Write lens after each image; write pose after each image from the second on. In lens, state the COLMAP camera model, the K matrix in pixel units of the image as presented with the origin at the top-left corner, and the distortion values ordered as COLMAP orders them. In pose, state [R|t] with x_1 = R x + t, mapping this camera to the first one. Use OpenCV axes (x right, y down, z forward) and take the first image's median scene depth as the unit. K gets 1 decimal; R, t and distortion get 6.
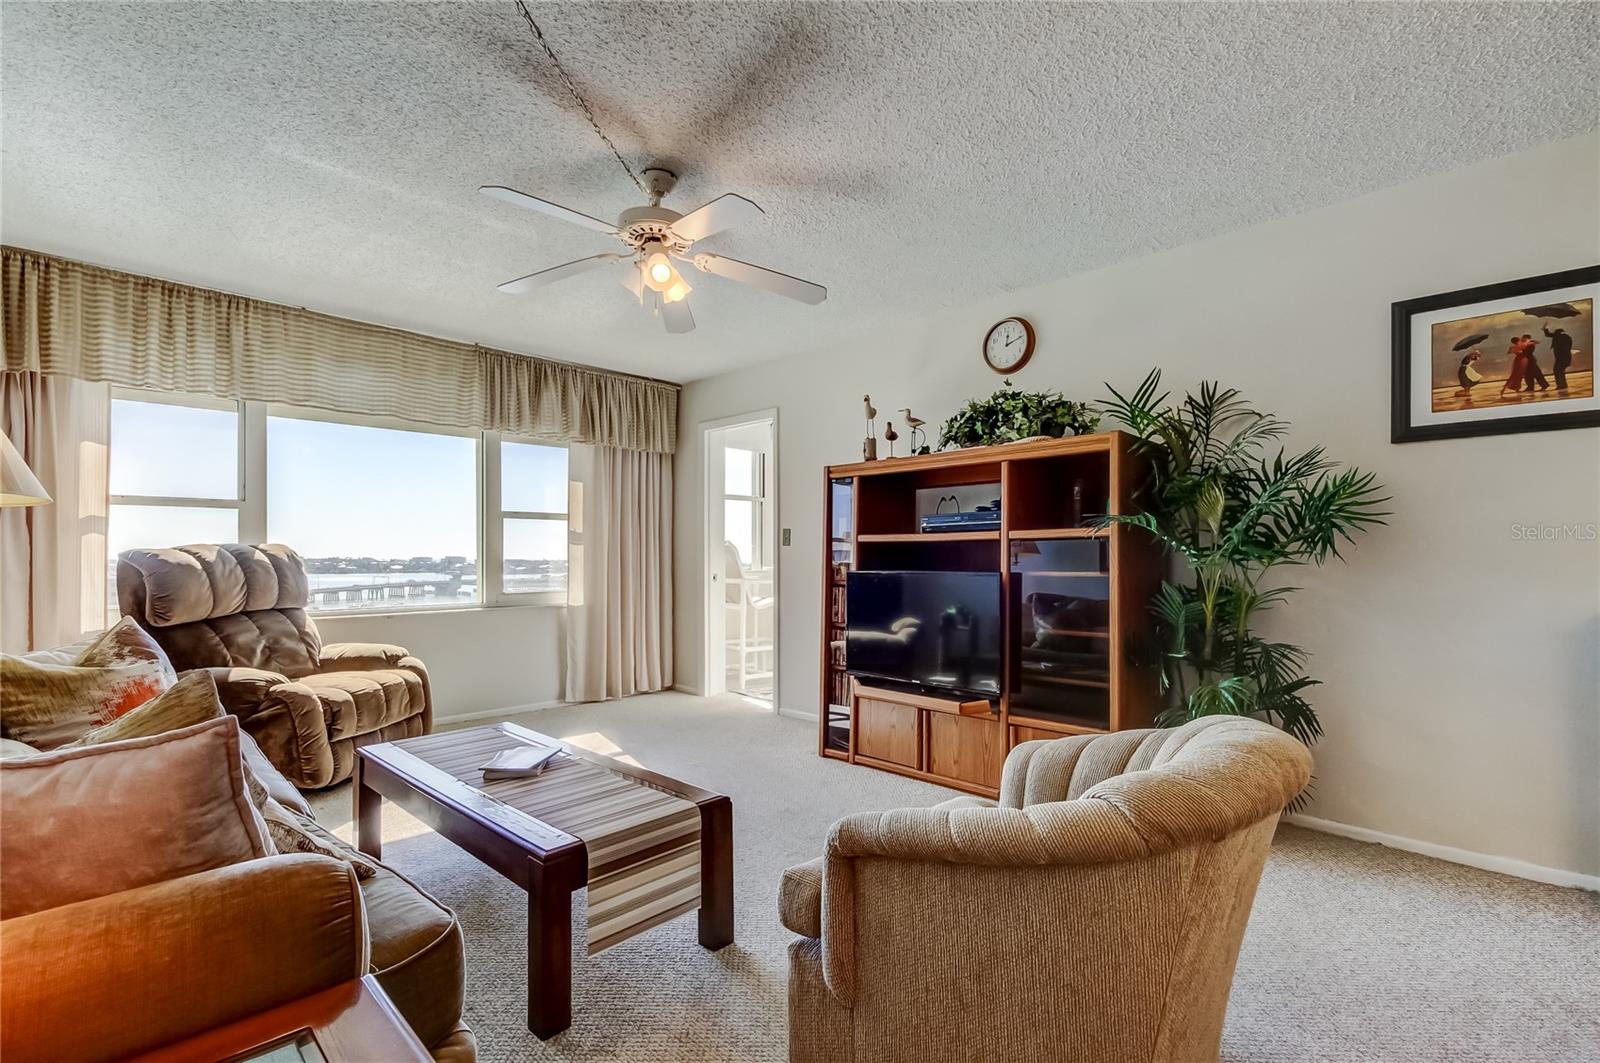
lens RADIAL K [[741.1, 0, 804.3], [0, 741.1, 551.5], [0, 0, 1]] dist [0.015543, -0.010427]
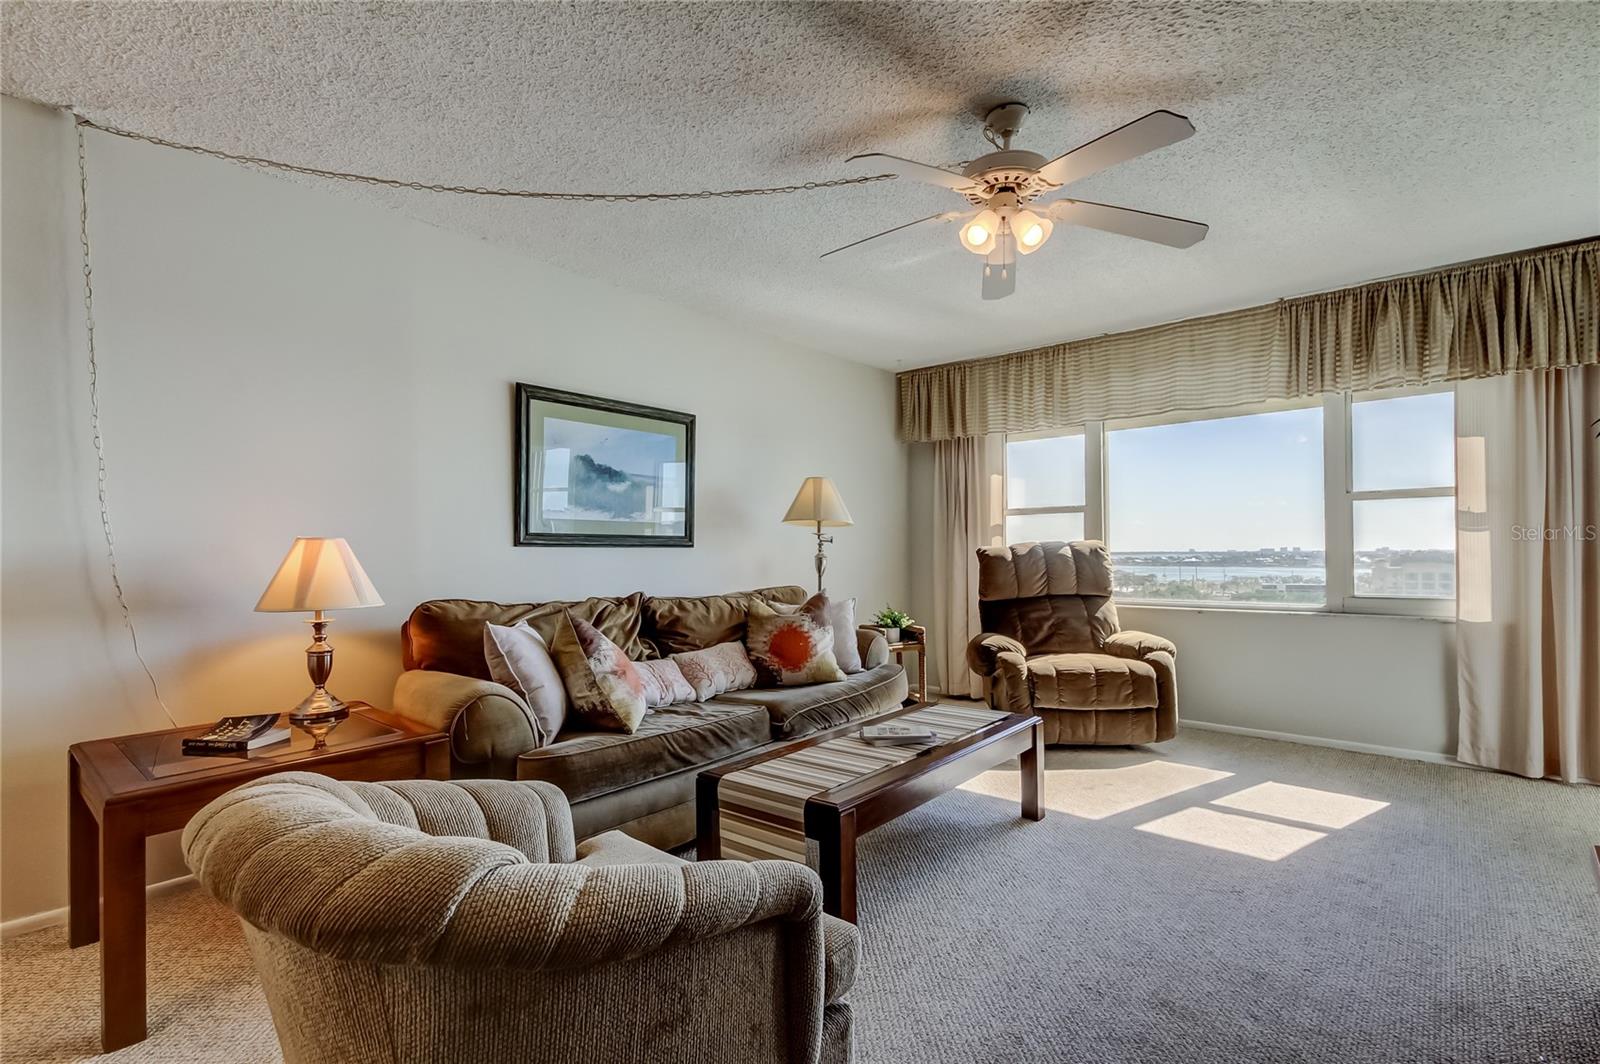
lens RADIAL K [[735.2, 0, 803.8], [0, 735.2, 544.9], [0, 0, 1]] dist [0.012037, -0.000132]
pose [[0.064434, -0.009989, -0.997872, 0.481167], [0.015234, 0.999843, -0.009025, 0.000879], [0.997806, -0.014620, 0.064576, 0.517870]]
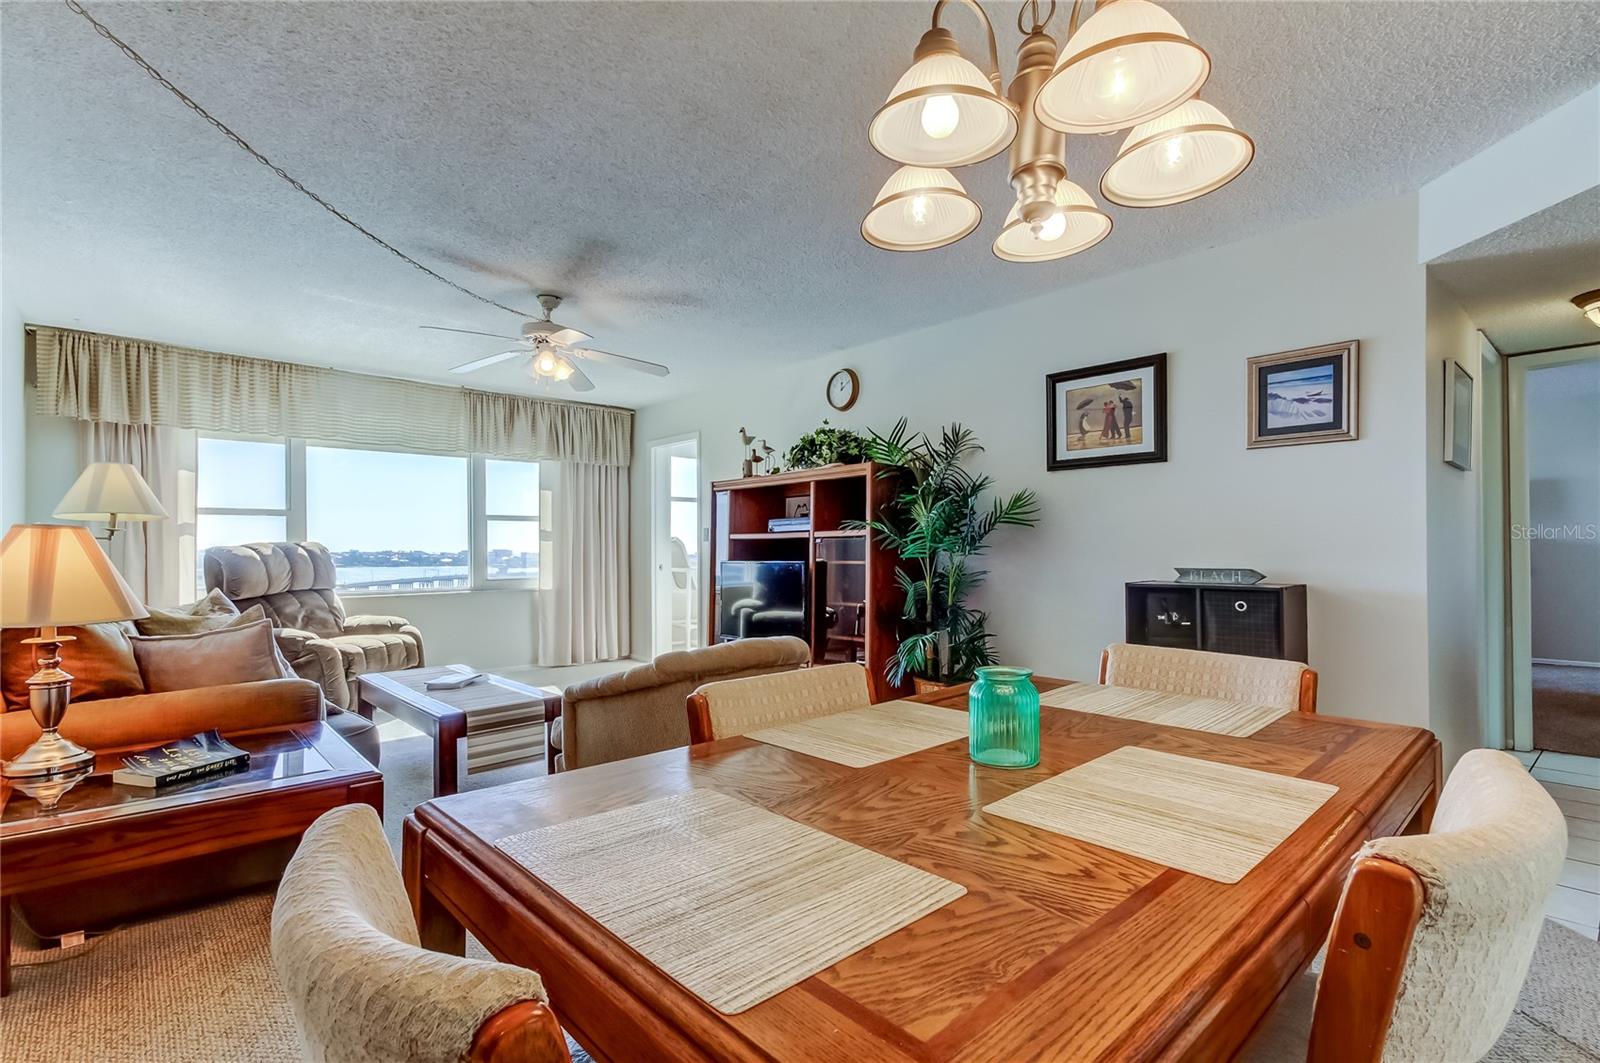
lens RADIAL K [[752.1, 0, 807.0], [0, 752.1, 546.9], [0, 0, 1]] dist [0.002116, 0.000147]
pose [[0.998527, -0.002742, -0.054186, 0.297951], [0.002981, 0.999986, 0.004332, -0.004578], [0.054173, -0.004487, 0.998521, -0.361655]]
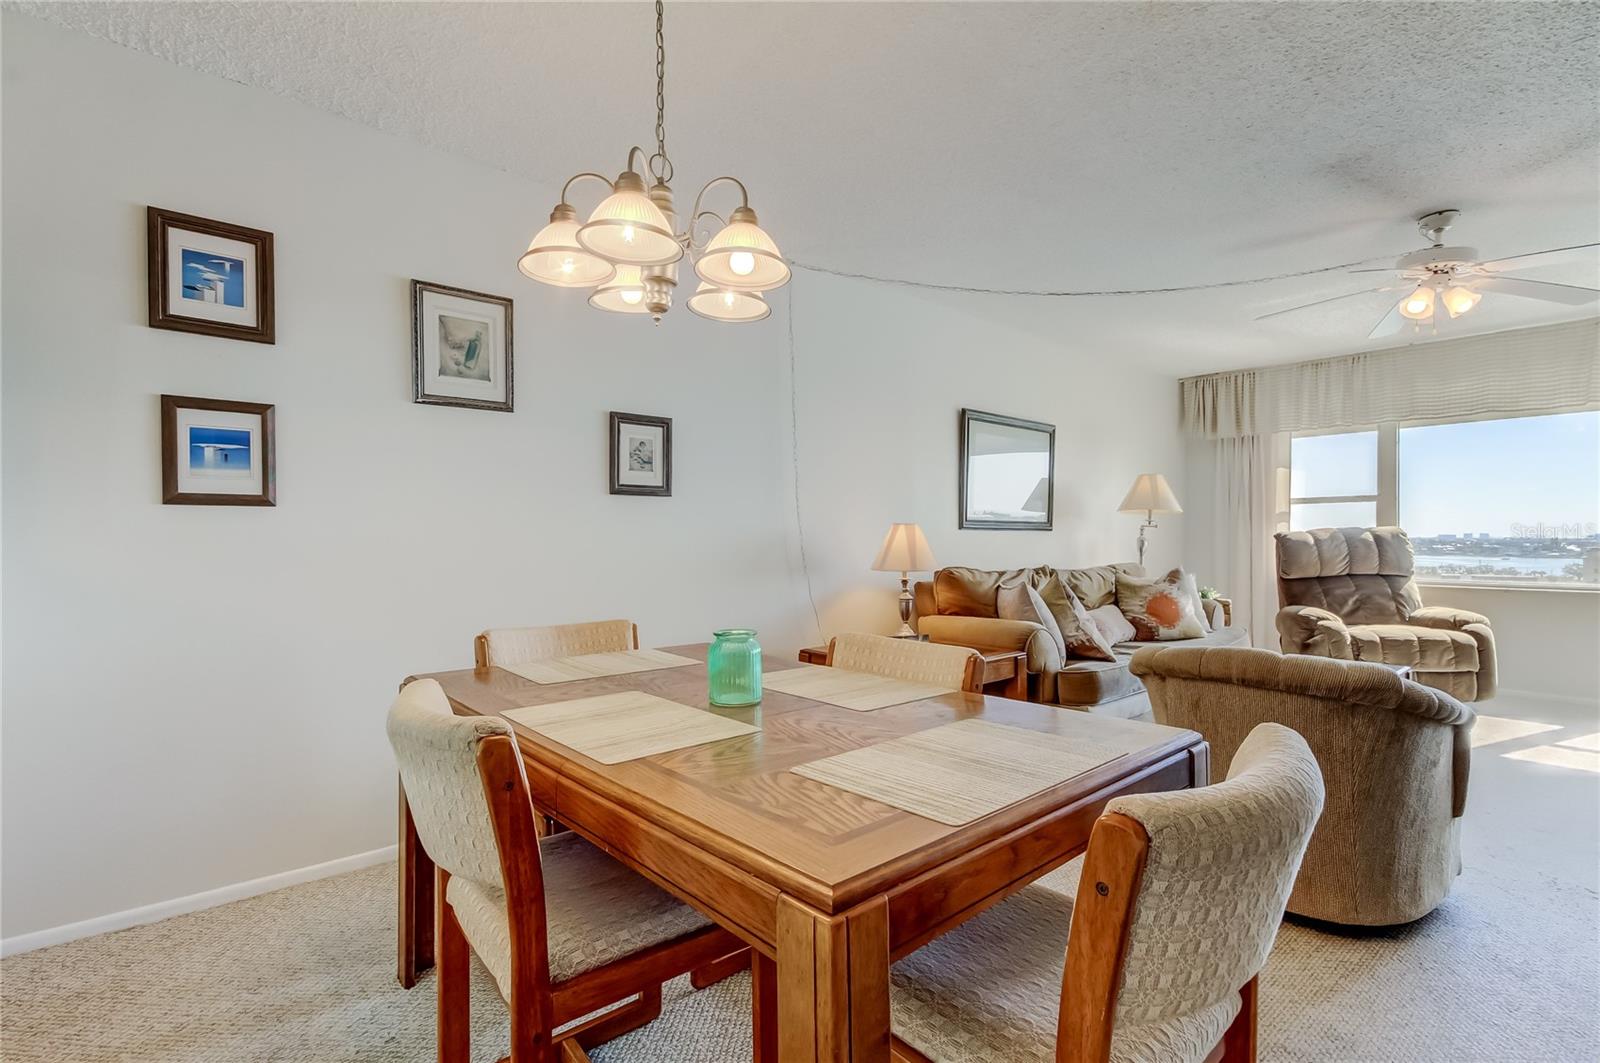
lens RADIAL K [[740.2, 0, 801.6], [0, 740.2, 537.6], [0, 0, 1]] dist [0.015767, -0.000342]
pose [[-0.087658, 0.004247, -0.996142, 0.807600], [0.007448, 0.999966, 0.003608, -0.003796], [0.996123, -0.007103, -0.087687, 0.066483]]
